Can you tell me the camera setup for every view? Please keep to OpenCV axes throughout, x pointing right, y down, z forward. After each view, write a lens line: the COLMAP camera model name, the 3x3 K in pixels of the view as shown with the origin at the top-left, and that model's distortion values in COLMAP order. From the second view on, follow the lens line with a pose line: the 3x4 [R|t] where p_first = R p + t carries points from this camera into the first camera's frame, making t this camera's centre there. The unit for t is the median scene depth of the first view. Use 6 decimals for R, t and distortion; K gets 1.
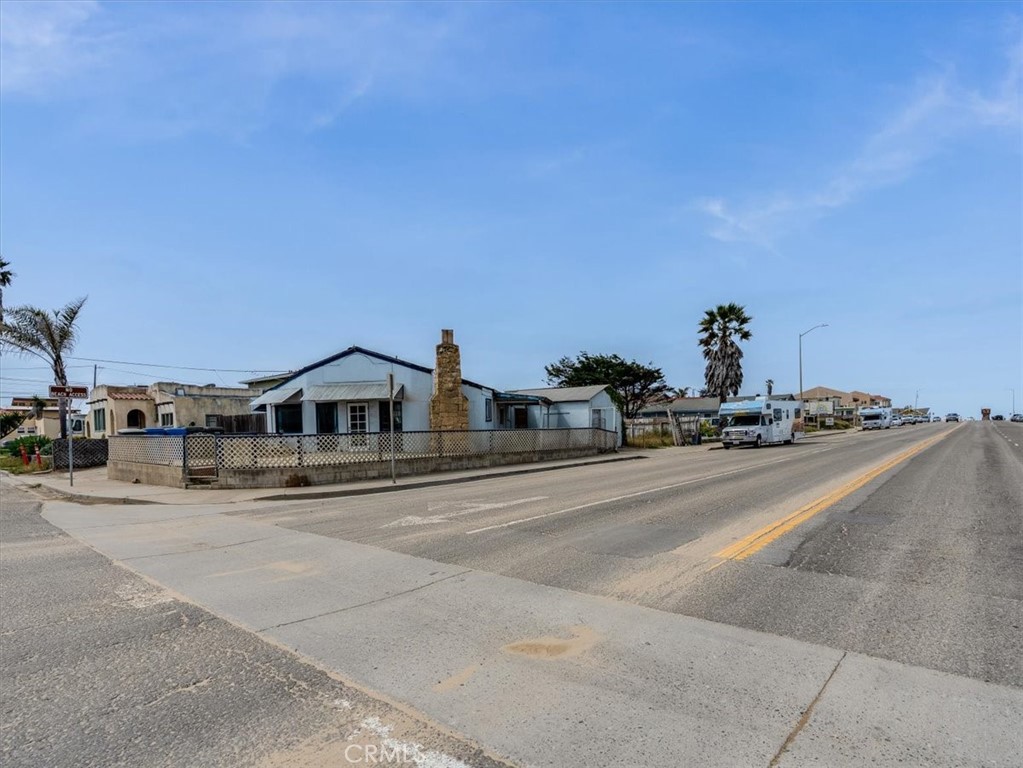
lens RADIAL K [[533.2, 0, 515.9], [0, 533.2, 443.4], [0, 0, 1]] dist [-0.003733, -0.000344]
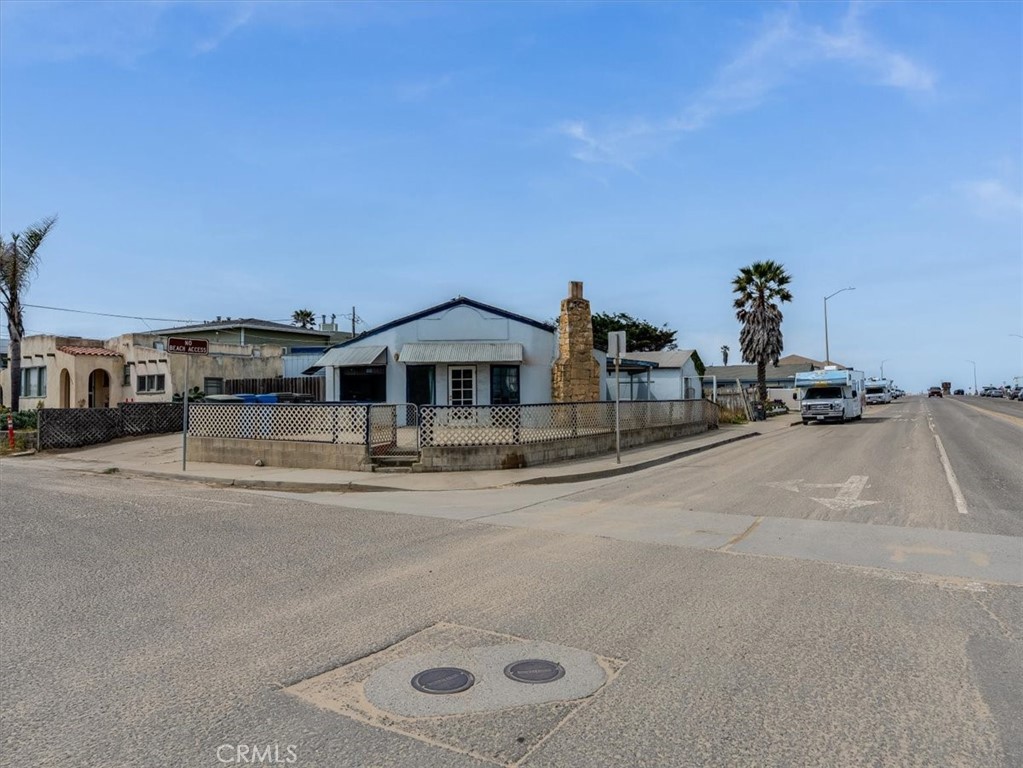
lens RADIAL K [[655.2, 0, 515.0], [0, 655.2, 380.7], [0, 0, 1]] dist [-0.000307, 0.001194]
pose [[0.986685, 0.014094, 0.162030, -0.377962], [-0.004911, 0.998366, -0.056934, 0.003021], [-0.162568, 0.055380, 0.985142, 0.000880]]
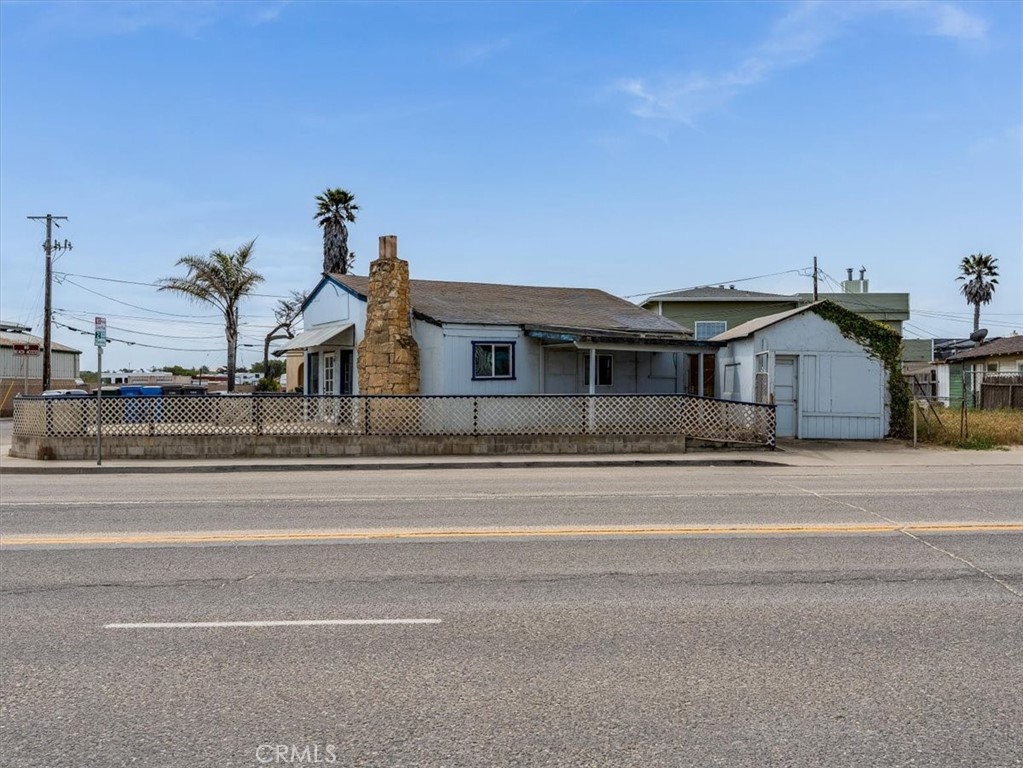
lens RADIAL K [[923.2, 0, 542.9], [0, 923.2, 364.7], [0, 0, 1]] dist [0.003641, 0.001794]
pose [[0.679492, -0.003644, -0.733673, 0.778665], [-0.031071, 0.998948, -0.033738, -0.028021], [0.733024, 0.045721, 0.678664, 0.384006]]
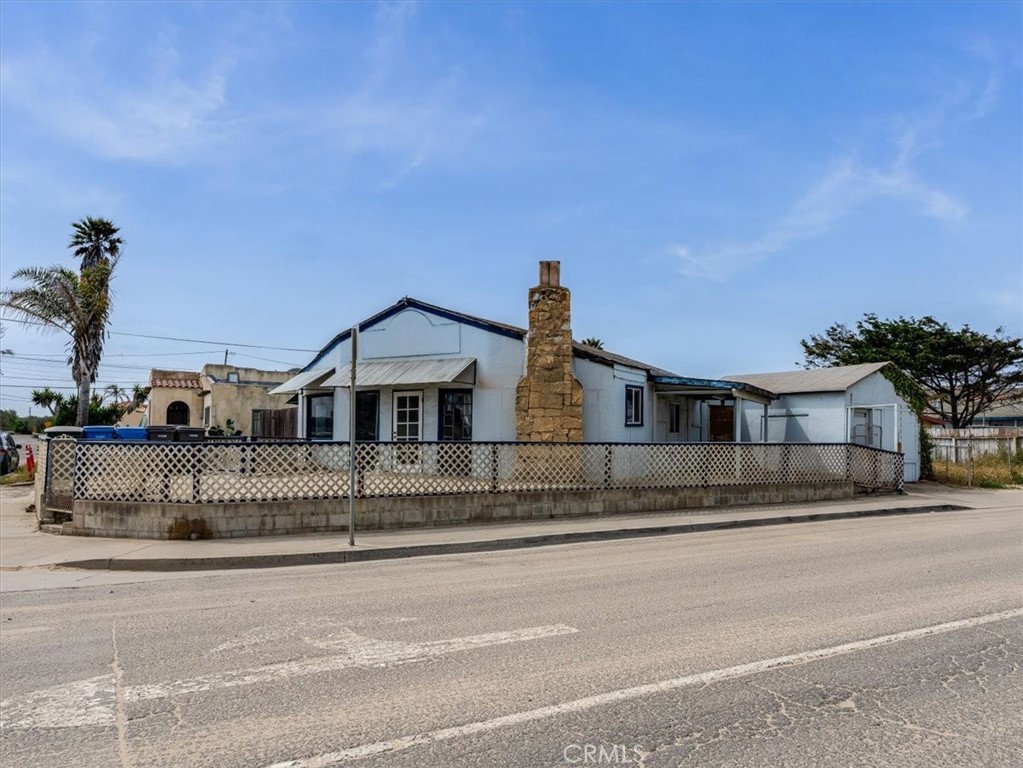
lens RADIAL K [[736.0, 0, 527.3], [0, 736.0, 409.4], [0, 0, 1]] dist [0.001402, 0.002392]
pose [[0.942437, 0.012199, -0.334160, 0.105787], [-0.033900, 0.997671, -0.059188, -0.011318], [0.332660, 0.067109, 0.940656, 0.267313]]
